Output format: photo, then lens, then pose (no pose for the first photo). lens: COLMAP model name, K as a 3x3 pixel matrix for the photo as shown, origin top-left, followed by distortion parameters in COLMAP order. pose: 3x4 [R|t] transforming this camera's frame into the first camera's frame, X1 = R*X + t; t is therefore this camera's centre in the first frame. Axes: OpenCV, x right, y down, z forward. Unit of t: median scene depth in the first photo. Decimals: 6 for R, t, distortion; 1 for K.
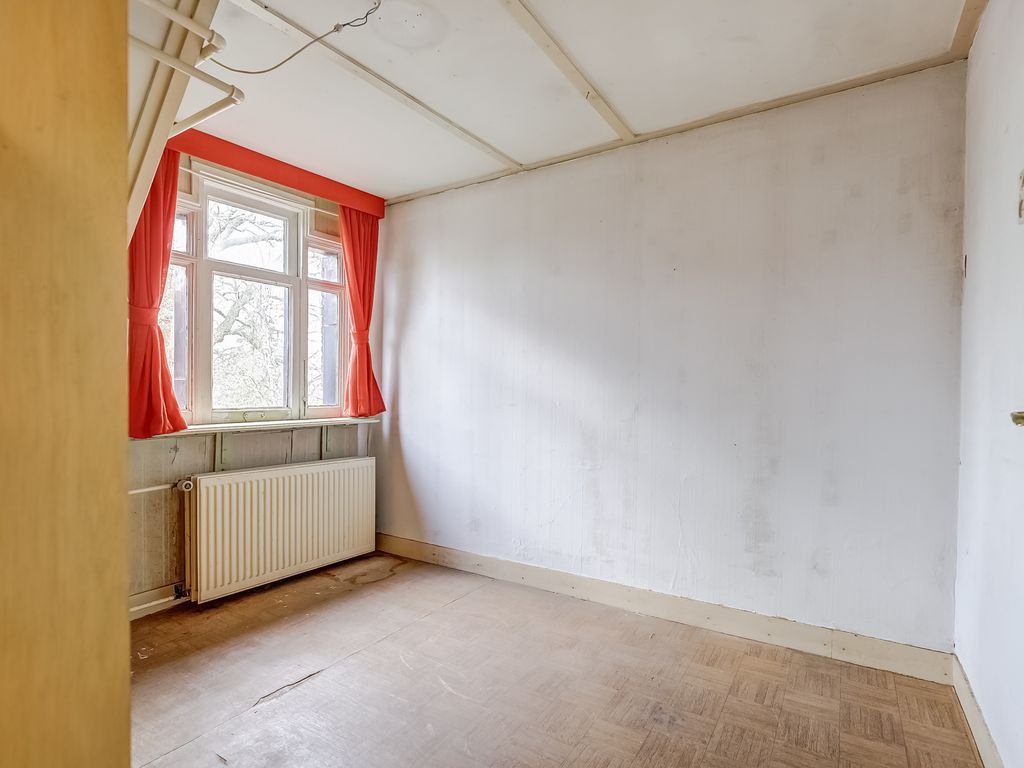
lens RADIAL K [[524.0, 0, 506.2], [0, 524.0, 392.0], [0, 0, 1]] dist [-0.024569, 0.014419]
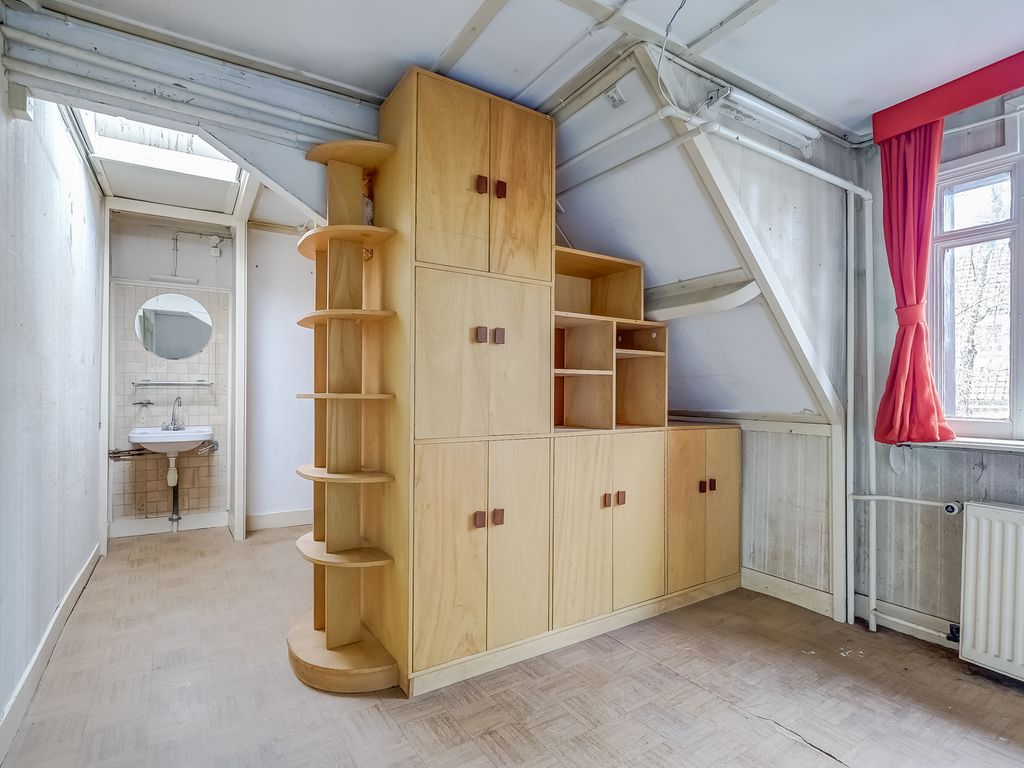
lens RADIAL K [[524.0, 0, 506.2], [0, 524.0, 392.0], [0, 0, 1]] dist [-0.024569, 0.014419]
pose [[-0.404635, -0.003842, -0.914470, 0.437297], [-0.006348, 0.999979, -0.001393, -0.000789], [0.914456, 0.005241, -0.404651, 0.686294]]
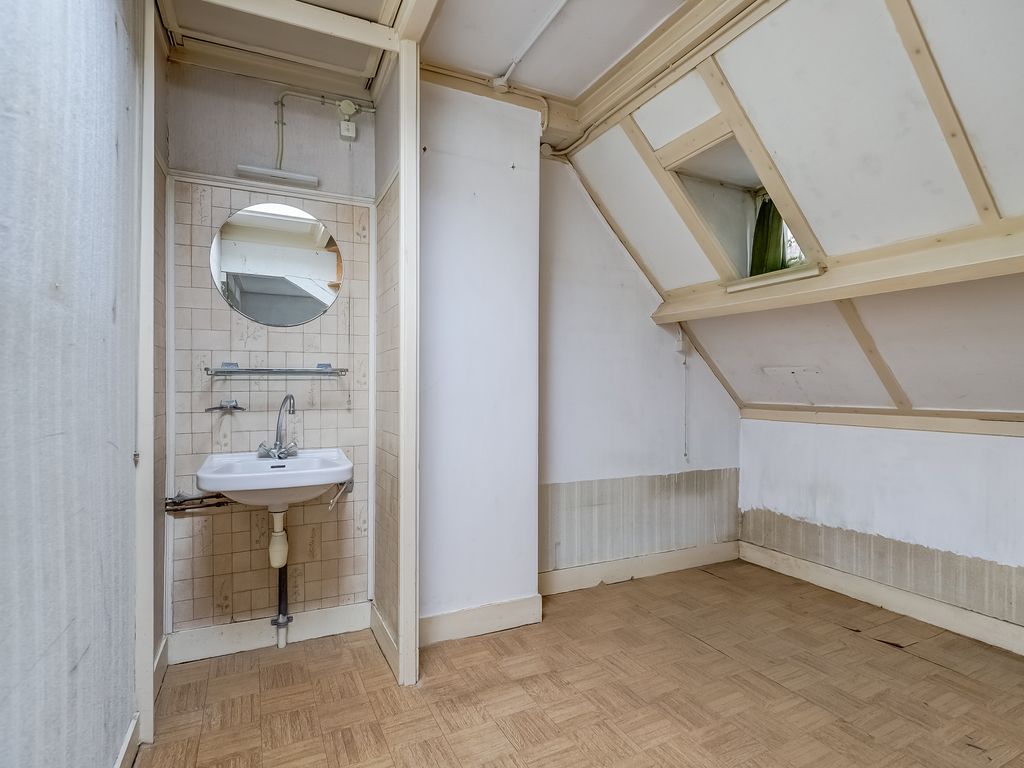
lens RADIAL K [[524.0, 0, 506.2], [0, 524.0, 392.0], [0, 0, 1]] dist [-0.024569, 0.014419]
pose [[-0.510608, 0.003534, -0.859806, 0.248048], [-0.005581, 0.999957, 0.007424, 0.001233], [0.859796, 0.008589, -0.510566, 0.376389]]
